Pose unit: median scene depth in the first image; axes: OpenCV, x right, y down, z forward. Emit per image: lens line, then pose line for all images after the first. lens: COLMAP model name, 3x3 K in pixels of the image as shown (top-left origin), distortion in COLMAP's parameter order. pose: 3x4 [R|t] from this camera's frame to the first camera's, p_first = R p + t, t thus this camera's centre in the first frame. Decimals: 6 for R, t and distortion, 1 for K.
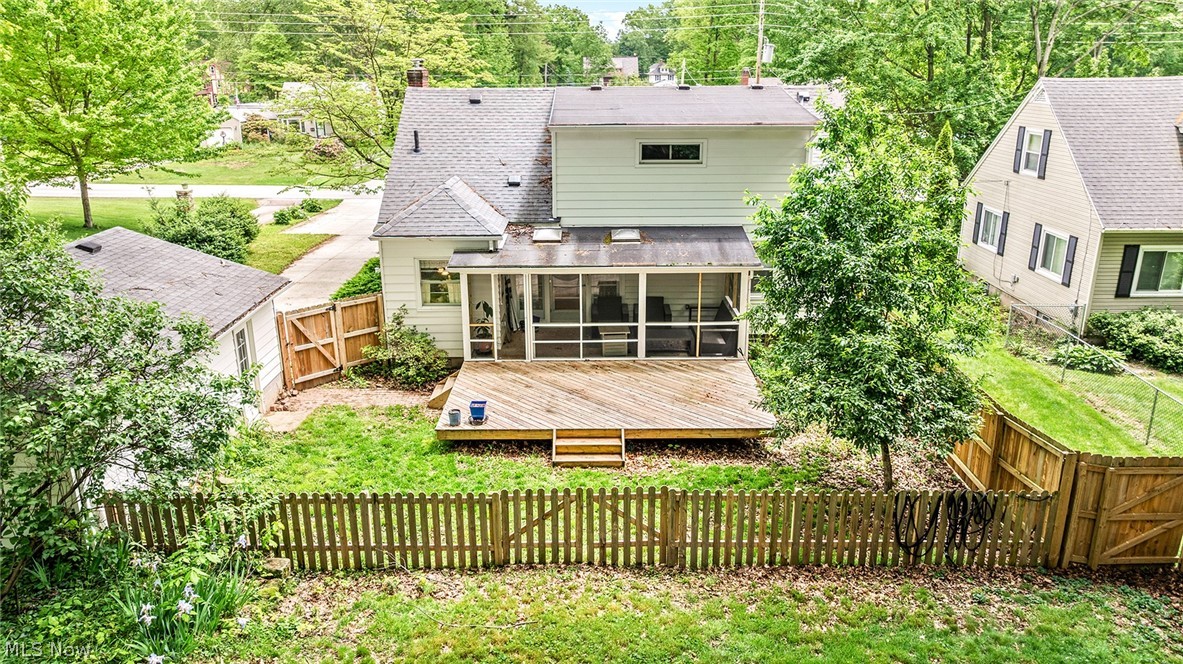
lens RADIAL K [[817.3, 0, 590.2], [0, 817.3, 335.0], [0, 0, 1]] dist [-0.004951, 0.004088]
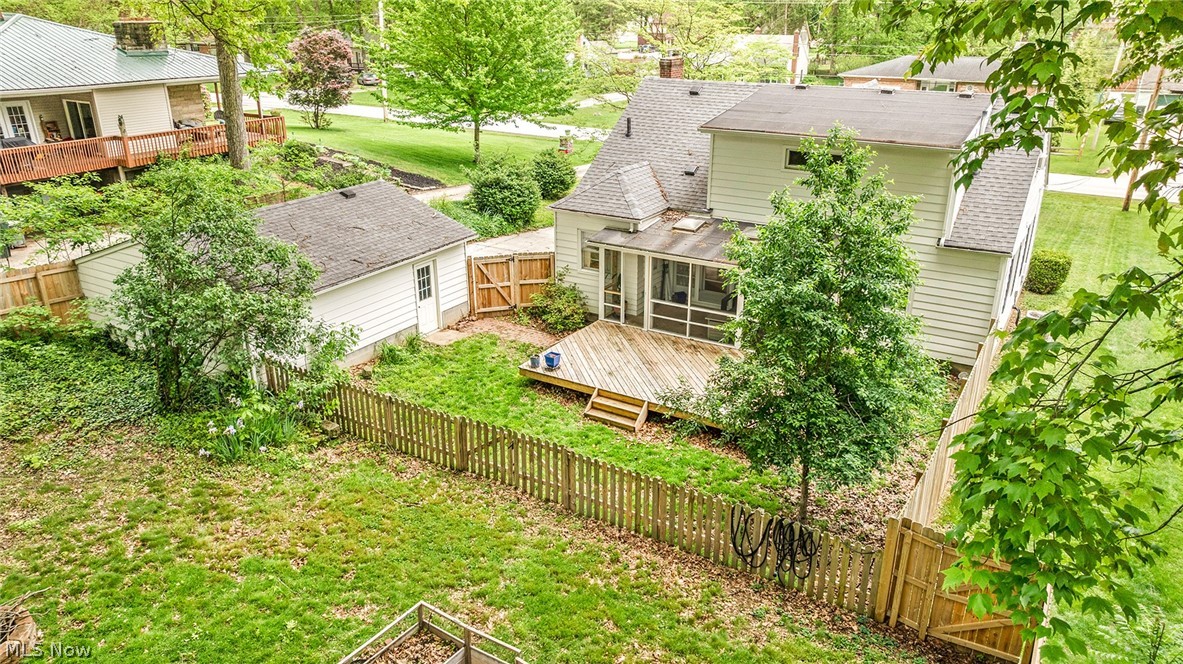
lens RADIAL K [[817.3, 0, 601.8], [0, 817.3, 328.3], [0, 0, 1]] dist [-0.004951, 0.004088]
pose [[0.857185, 0.193992, -0.477074, 0.437104], [-0.165549, 0.980971, 0.101440, -0.080337], [0.487675, -0.007974, 0.872989, -0.046748]]
